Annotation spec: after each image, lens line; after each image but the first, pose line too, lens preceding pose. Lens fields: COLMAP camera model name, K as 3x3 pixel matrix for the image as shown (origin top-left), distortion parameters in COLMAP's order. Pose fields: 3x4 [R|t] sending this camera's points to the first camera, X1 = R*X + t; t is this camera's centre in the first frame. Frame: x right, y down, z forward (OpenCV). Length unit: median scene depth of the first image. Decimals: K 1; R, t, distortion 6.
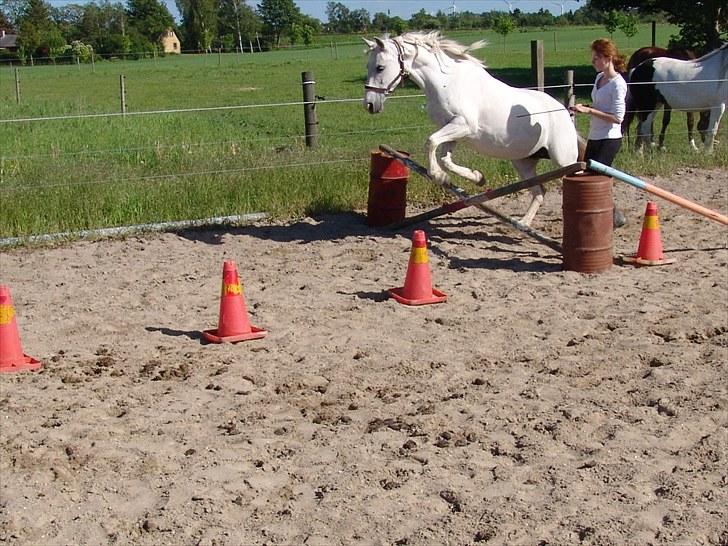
lens RADIAL K [[1207.8, 0, 363.7], [0, 1207.8, 273.5], [0, 0, 1]] dist [-0.157398, 0.150958]
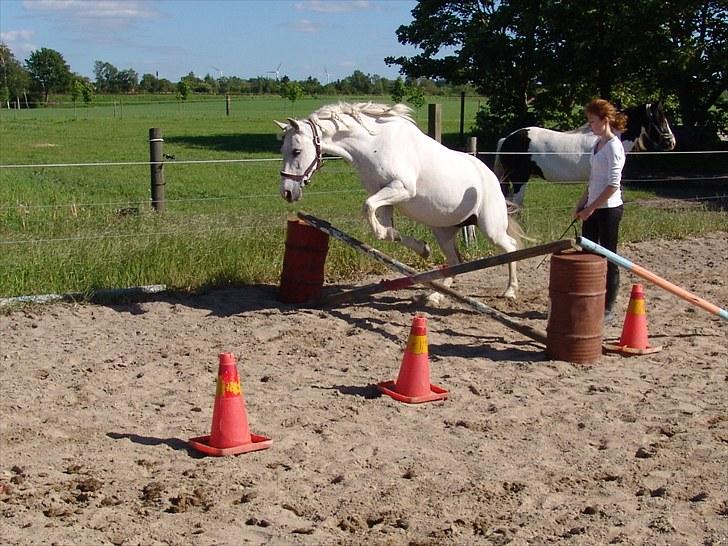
lens RADIAL K [[1207.8, 0, 363.7], [0, 1207.8, 273.5], [0, 0, 1]] dist [-0.157398, 0.150958]
pose [[0.980643, 0.020909, 0.194687, -0.144529], [-0.010474, 0.998460, -0.054473, -0.016623], [-0.195526, 0.051379, 0.979352, 0.152148]]
